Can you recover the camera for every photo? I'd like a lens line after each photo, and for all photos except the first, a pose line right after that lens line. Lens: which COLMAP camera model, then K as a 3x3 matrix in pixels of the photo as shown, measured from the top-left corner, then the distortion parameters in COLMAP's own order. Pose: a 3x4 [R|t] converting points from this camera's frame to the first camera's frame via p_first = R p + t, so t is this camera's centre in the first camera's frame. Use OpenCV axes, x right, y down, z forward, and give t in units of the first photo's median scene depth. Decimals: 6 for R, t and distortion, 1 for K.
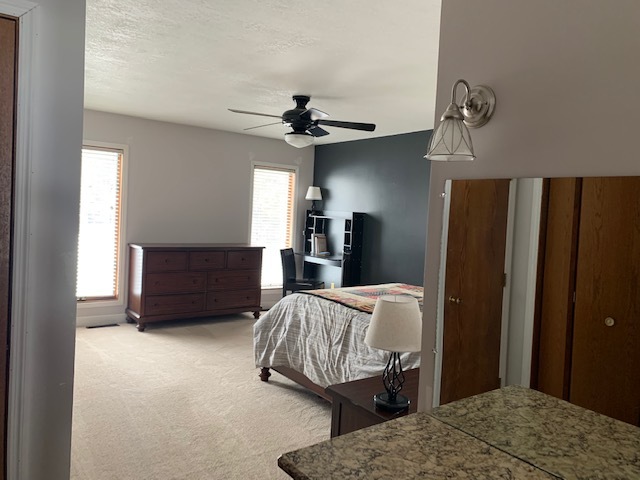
lens RADIAL K [[489.8, 0, 319.4], [0, 489.8, 227.4], [0, 0, 1]] dist [-0.002245, -0.000504]
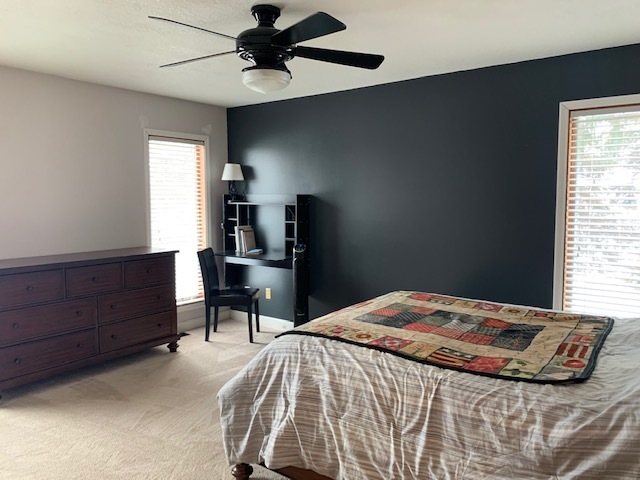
lens RADIAL K [[492.0, 0, 322.2], [0, 492.0, 237.2], [0, 0, 1]] dist [-0.006796, -0.000227]
pose [[0.958087, -0.074674, 0.276574, -0.115629], [0.058054, 0.996008, 0.067813, -0.016677], [-0.280533, -0.048915, 0.958597, 0.285946]]
